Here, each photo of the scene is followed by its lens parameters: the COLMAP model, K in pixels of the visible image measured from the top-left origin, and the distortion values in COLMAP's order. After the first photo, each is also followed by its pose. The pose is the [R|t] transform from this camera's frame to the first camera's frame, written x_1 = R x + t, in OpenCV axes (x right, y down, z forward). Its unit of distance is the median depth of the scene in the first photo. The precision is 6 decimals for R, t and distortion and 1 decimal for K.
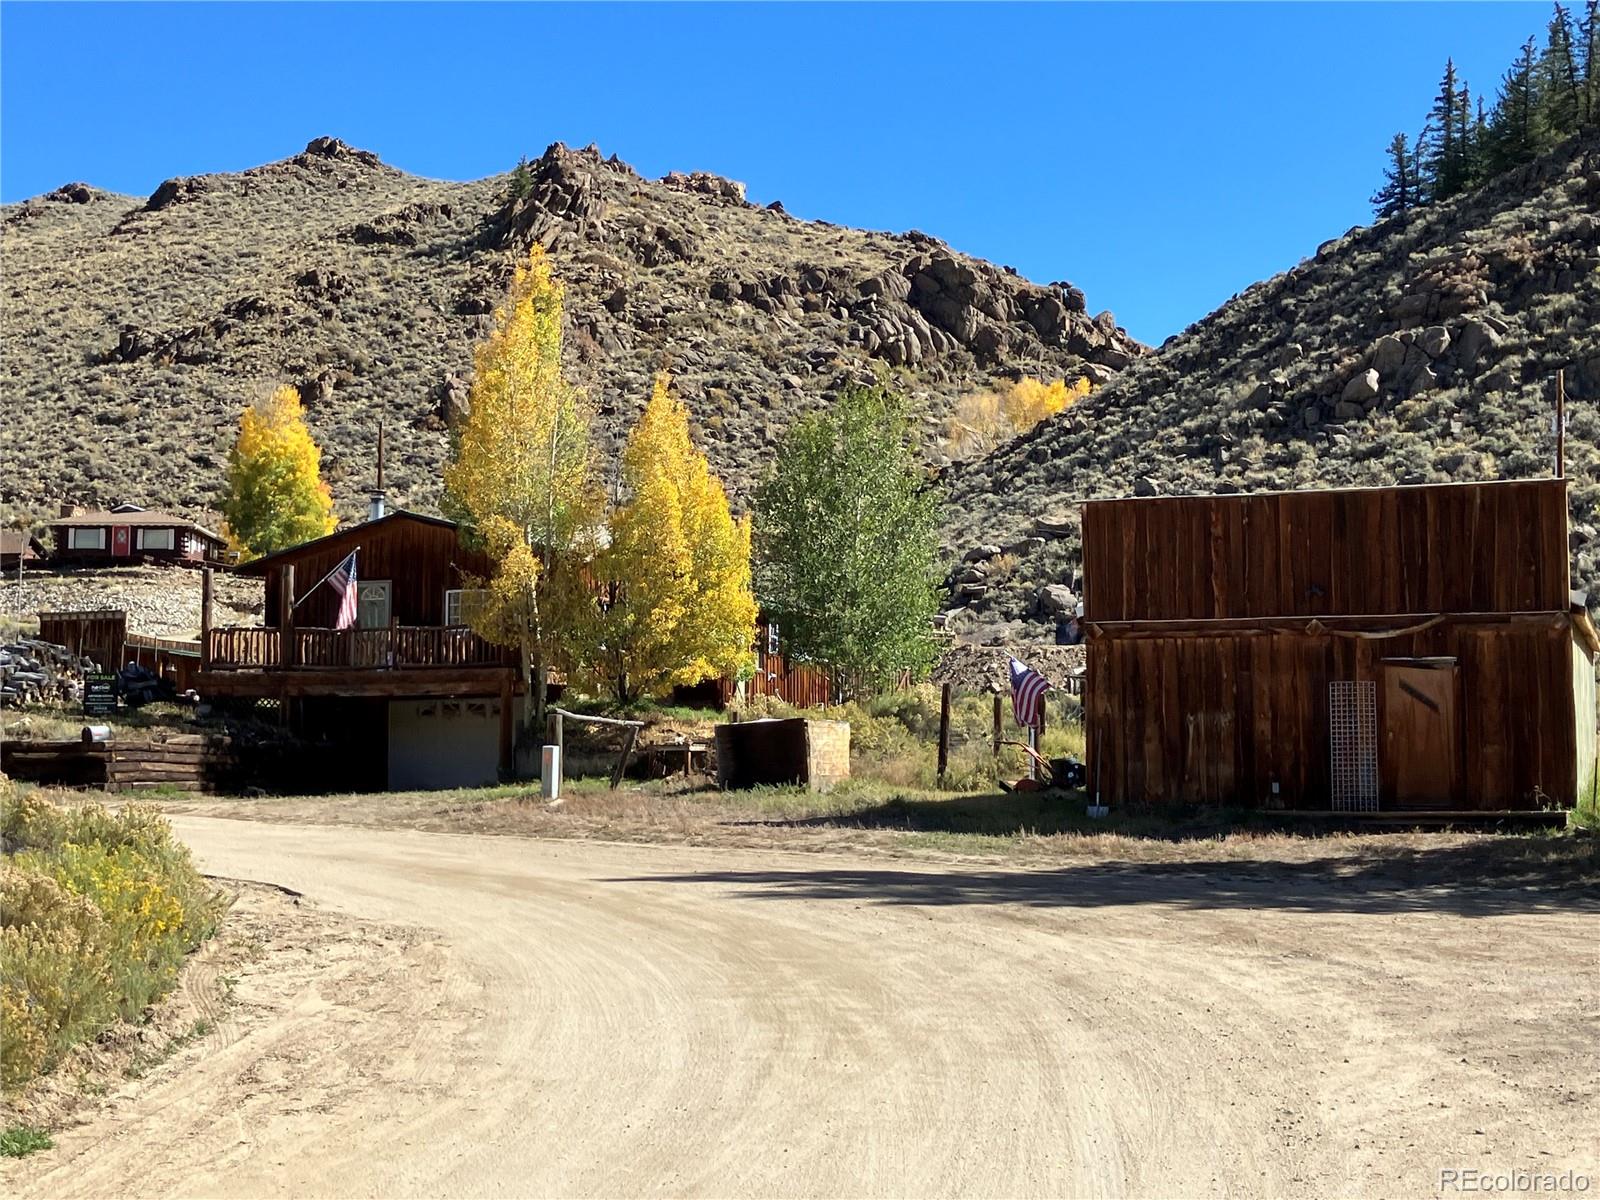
lens RADIAL K [[2215.6, 0, 835.9], [0, 2215.6, 589.6], [0, 0, 1]] dist [0.035301, 0.000000]
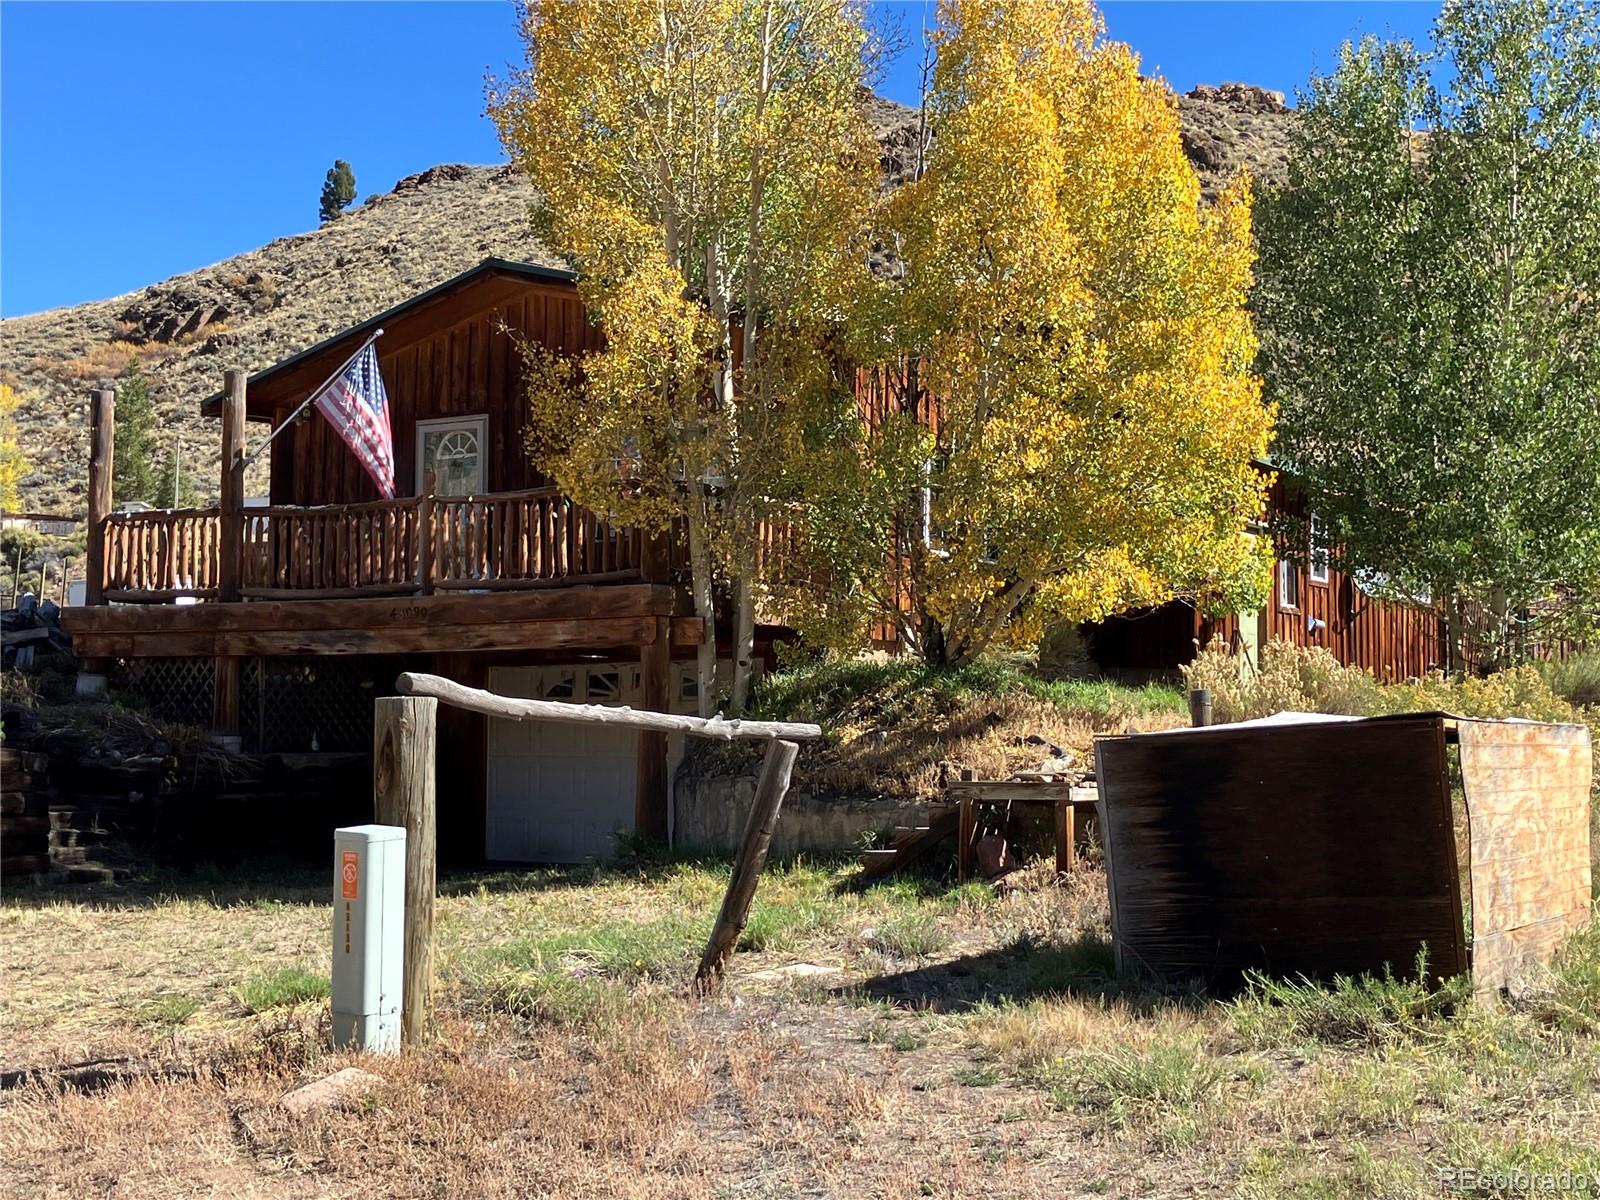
lens RADIAL K [[2215.6, 0, 766.8], [0, 2215.6, 598.9], [0, 0, 1]] dist [0.035301, 0.000000]
pose [[0.962890, -0.009497, -0.269726, -0.003819], [0.012484, 0.999878, 0.009360, 0.008013], [0.269604, -0.012380, 0.962892, 0.141512]]
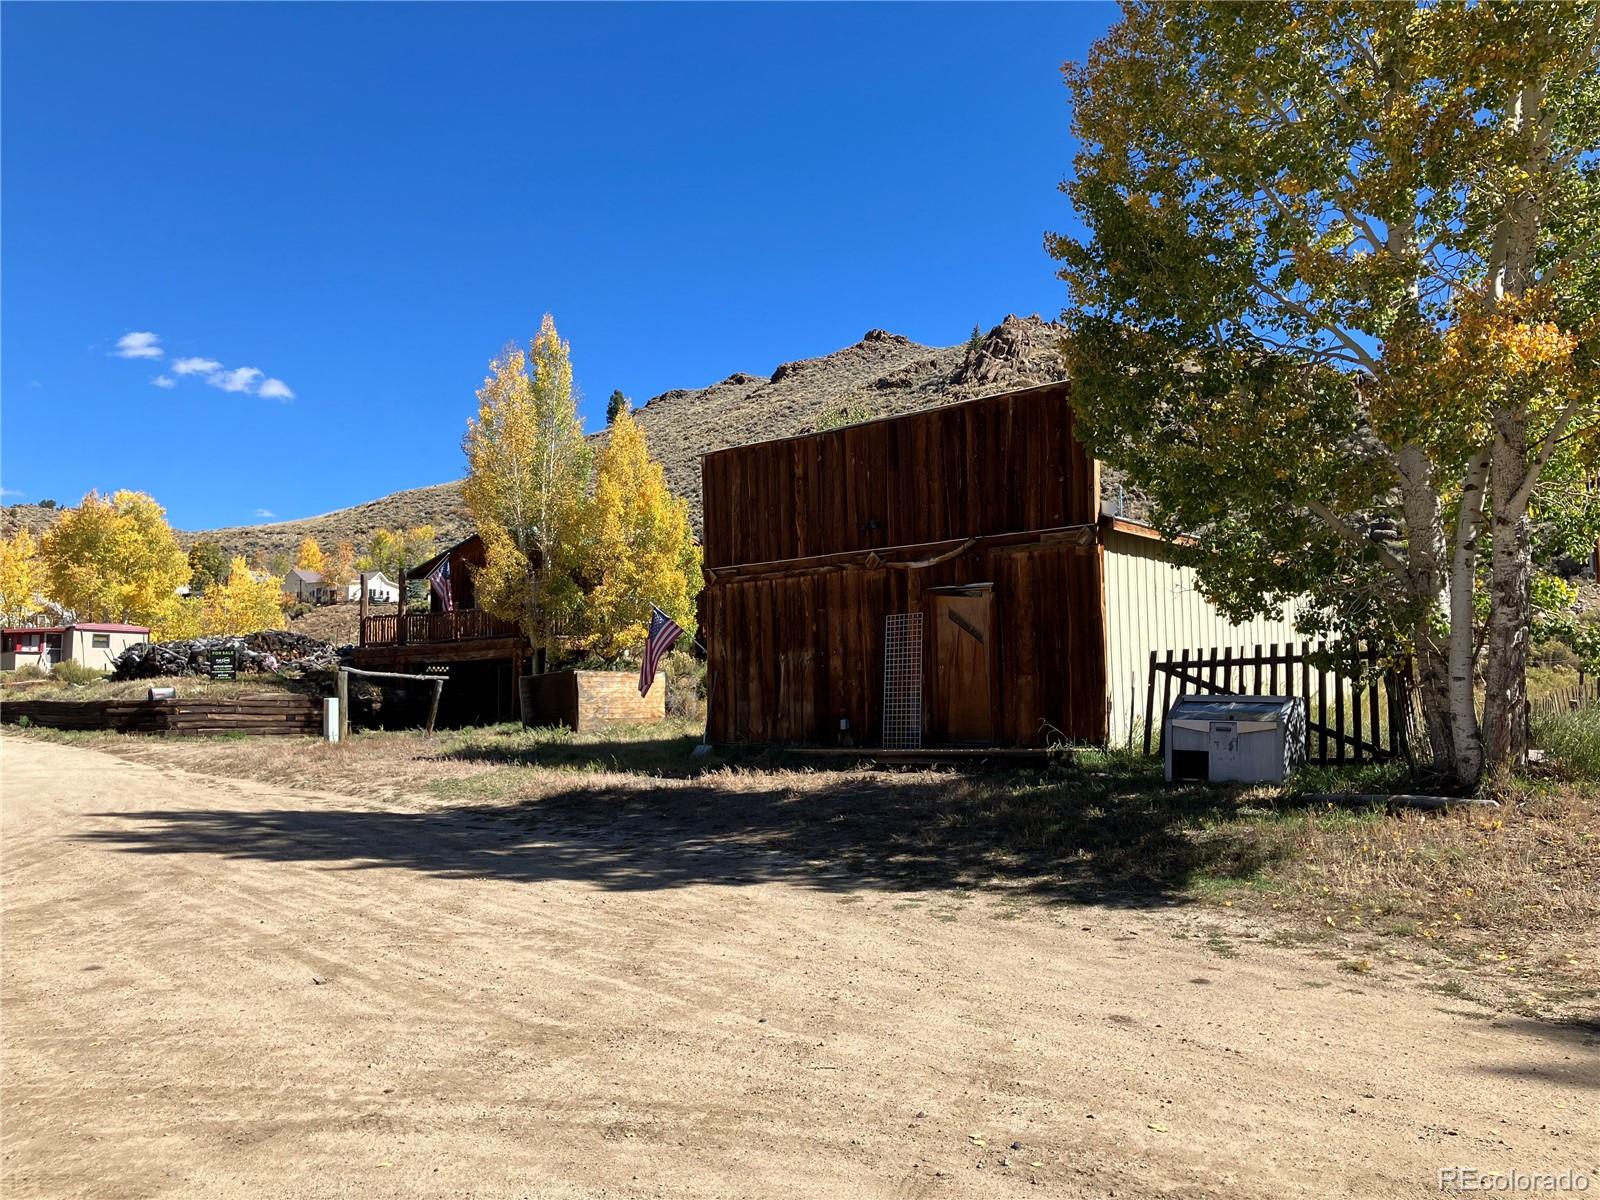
lens RADIAL K [[1331.0, 0, 795.0], [0, 1331.0, 598.5], [0, 0, 1]] dist [-0.002346, 0.030714]
pose [[0.936357, -0.044938, -0.348162, 0.065585], [0.043313, 0.998984, -0.012454, 0.006728], [0.348368, -0.003419, 0.937352, 0.074435]]
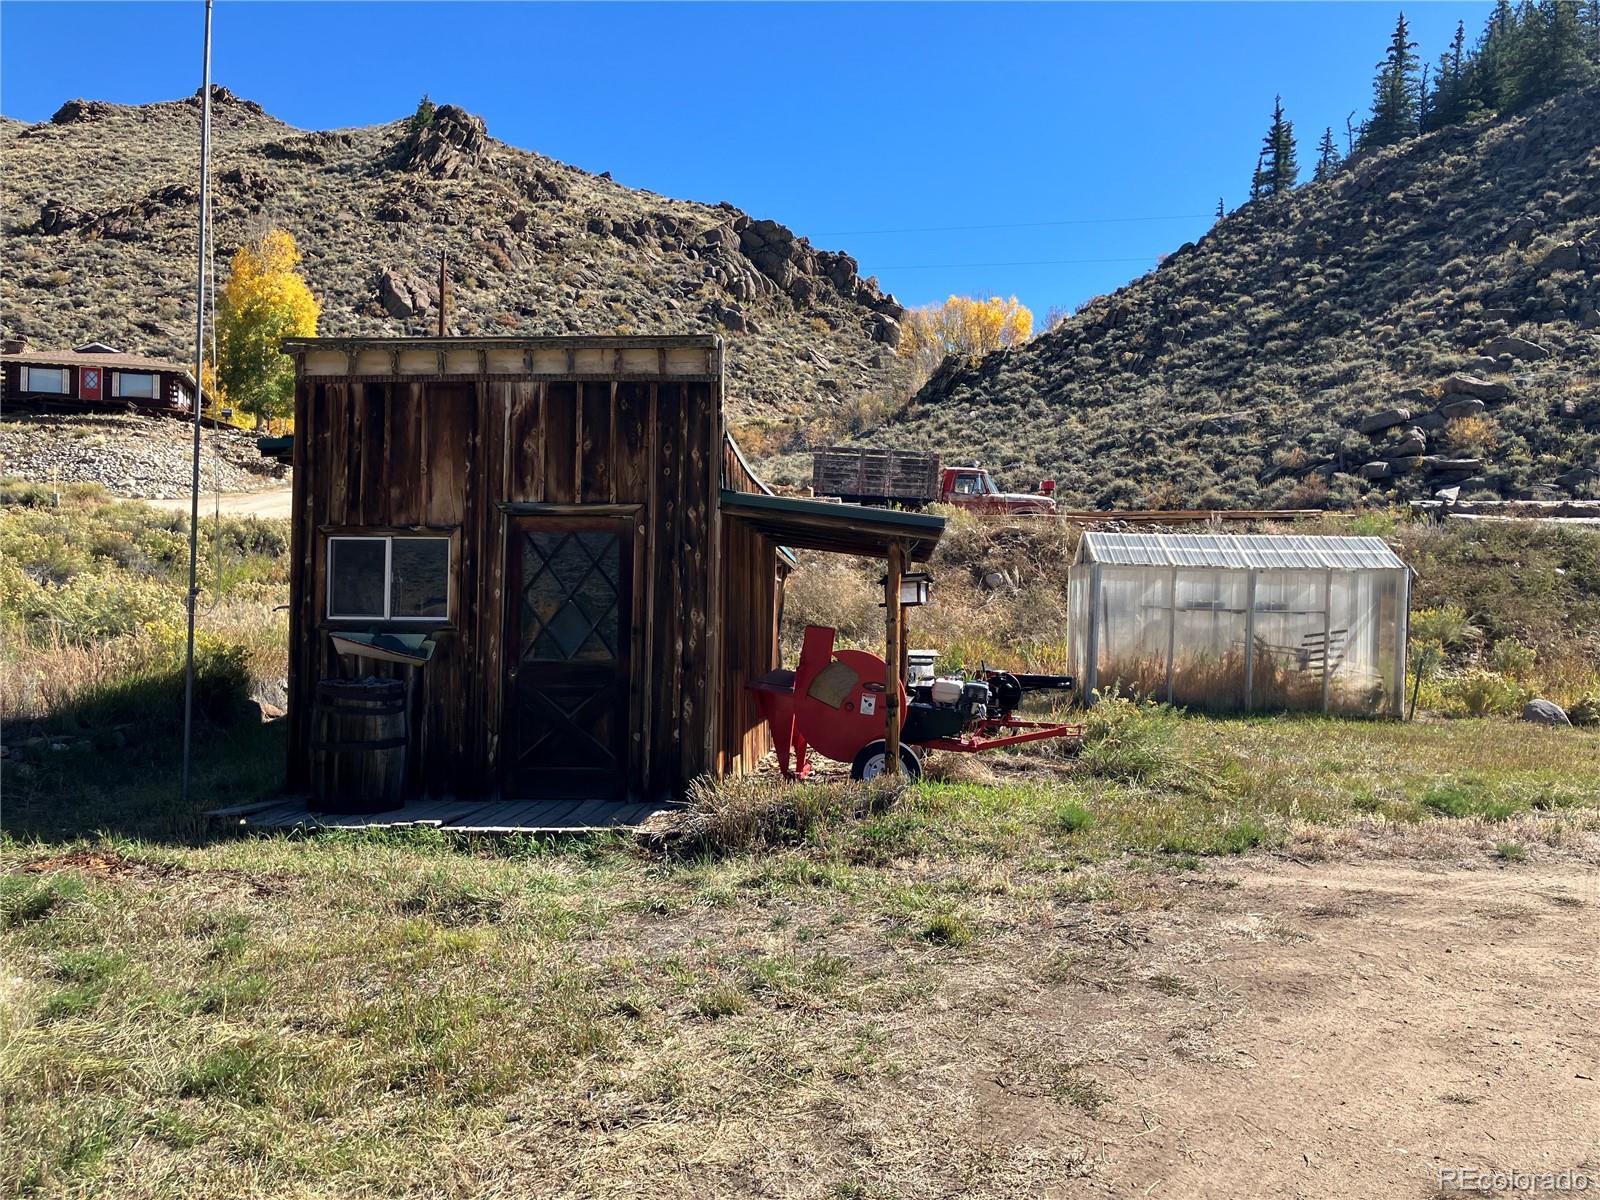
lens RADIAL K [[1331.0, 0, 797.8], [0, 1331.0, 588.5], [0, 0, 1]] dist [-0.002346, 0.030714]
pose [[0.972139, 0.015867, 0.233868, -0.121976], [-0.031687, 0.997444, 0.064041, 0.009479], [-0.232254, -0.069668, 0.970157, 0.303048]]
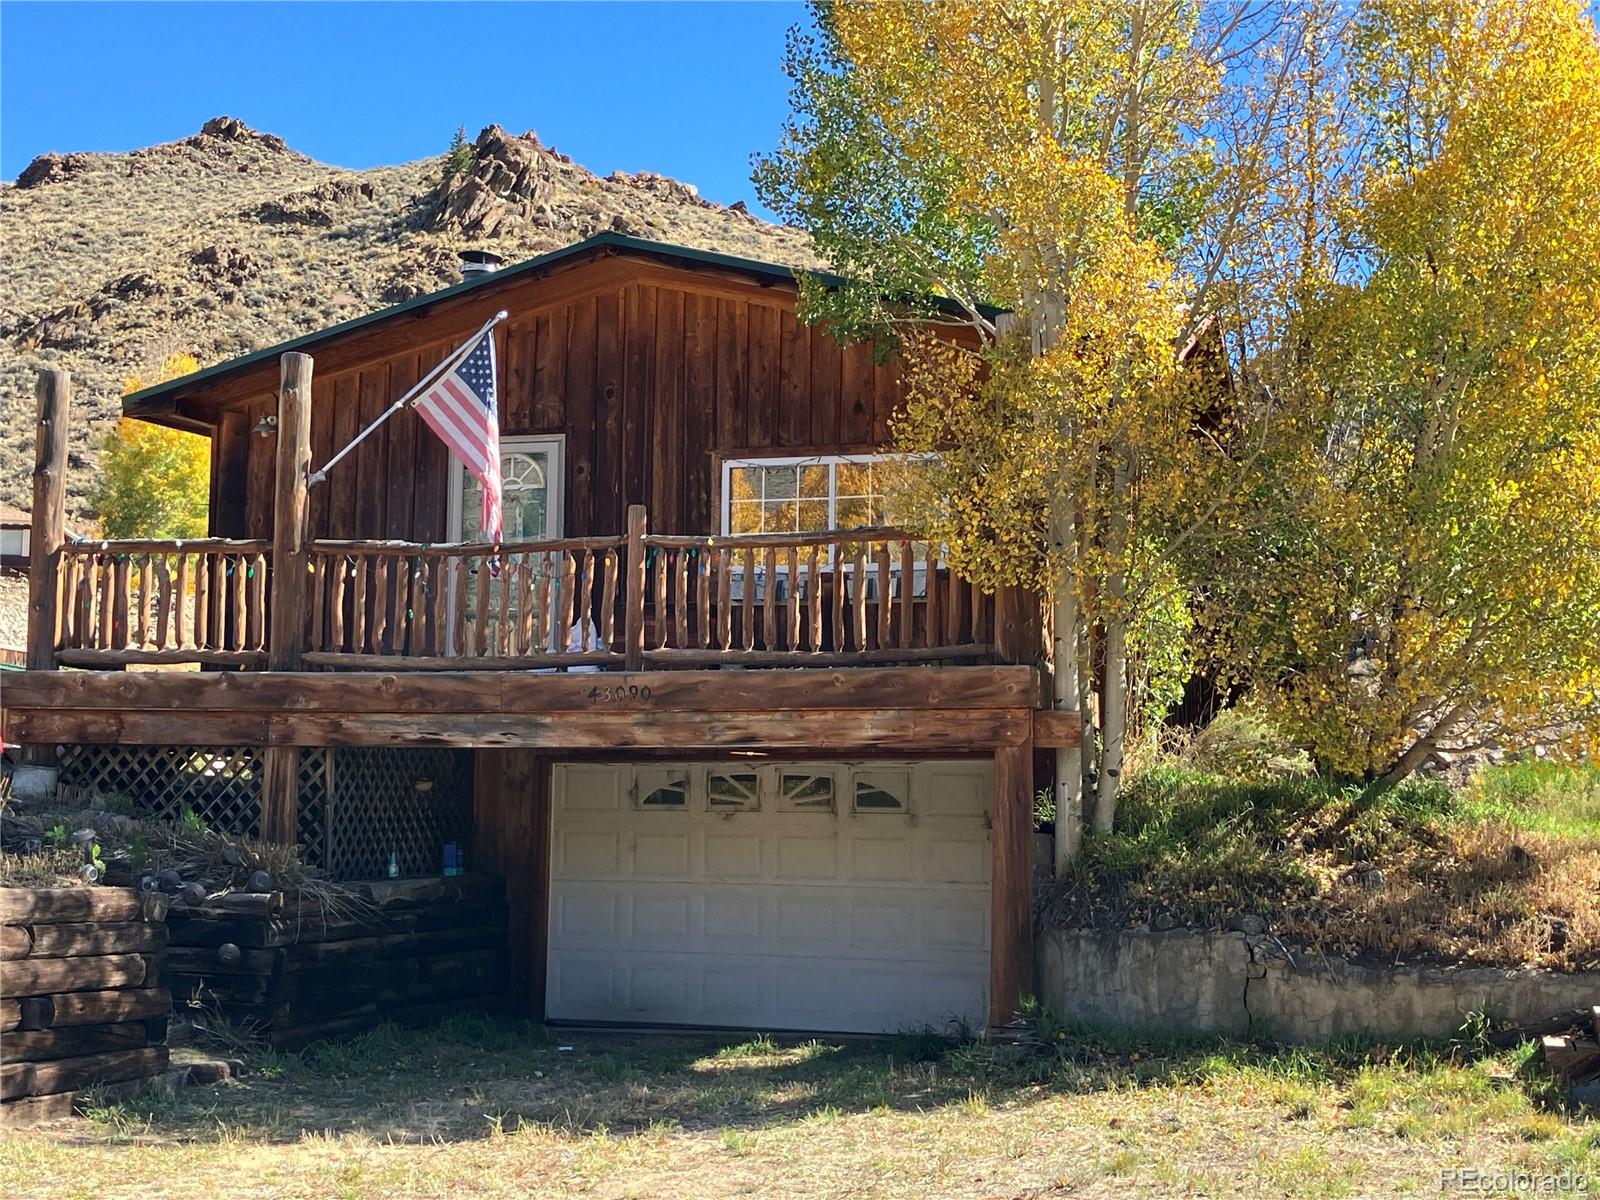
lens RADIAL K [[2215.6, 0, 794.8], [0, 2215.6, 597.9], [0, 0, 1]] dist [0.035301, 0.000000]
pose [[0.999149, 0.019272, 0.036476, -0.044357], [-0.018281, 0.999460, -0.027318, 0.008109], [-0.036983, 0.026628, 0.998961, 0.160552]]
